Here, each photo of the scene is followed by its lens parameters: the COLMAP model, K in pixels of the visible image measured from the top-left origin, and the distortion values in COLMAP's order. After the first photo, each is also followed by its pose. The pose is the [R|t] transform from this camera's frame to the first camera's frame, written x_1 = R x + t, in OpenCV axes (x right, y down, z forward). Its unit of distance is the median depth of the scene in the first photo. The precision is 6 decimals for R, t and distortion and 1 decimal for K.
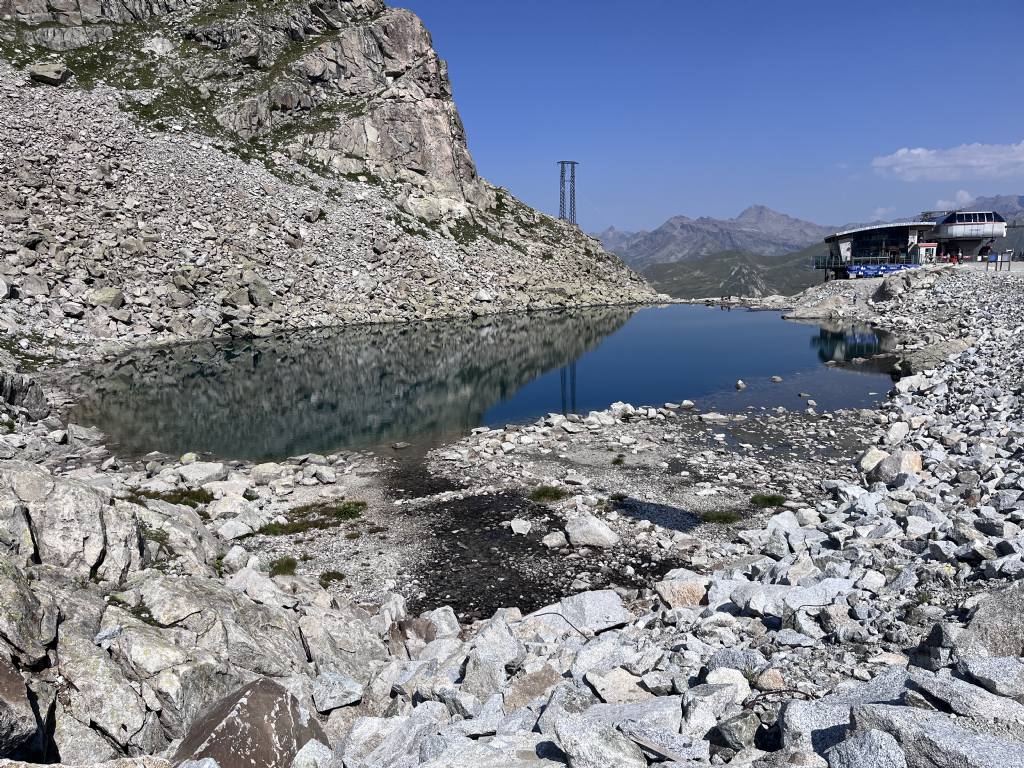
lens RADIAL K [[773.6, 0, 516.5], [0, 773.6, 388.0], [0, 0, 1]] dist [0.071416, -0.090893]
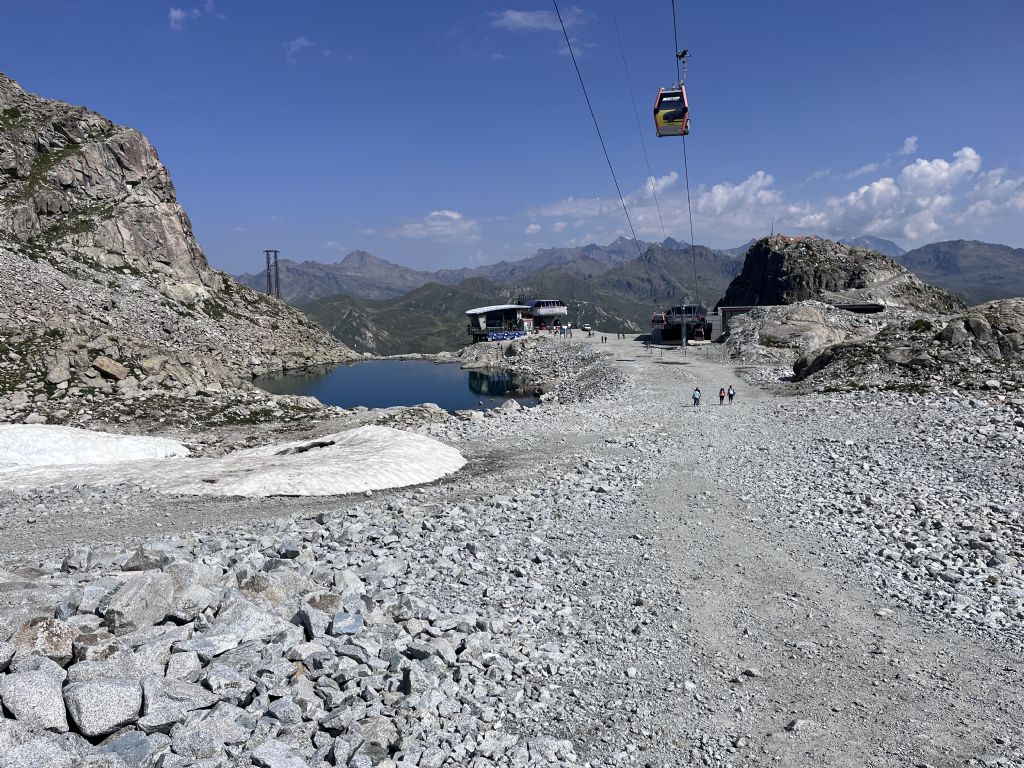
lens RADIAL K [[773.6, 0, 516.5], [0, 773.6, 388.0], [0, 0, 1]] dist [0.071416, -0.090893]
pose [[0.881681, -0.061373, 0.467838, -0.250846], [0.086117, 0.995782, -0.031664, 0.011900], [-0.463921, 0.068207, 0.883247, -0.395098]]
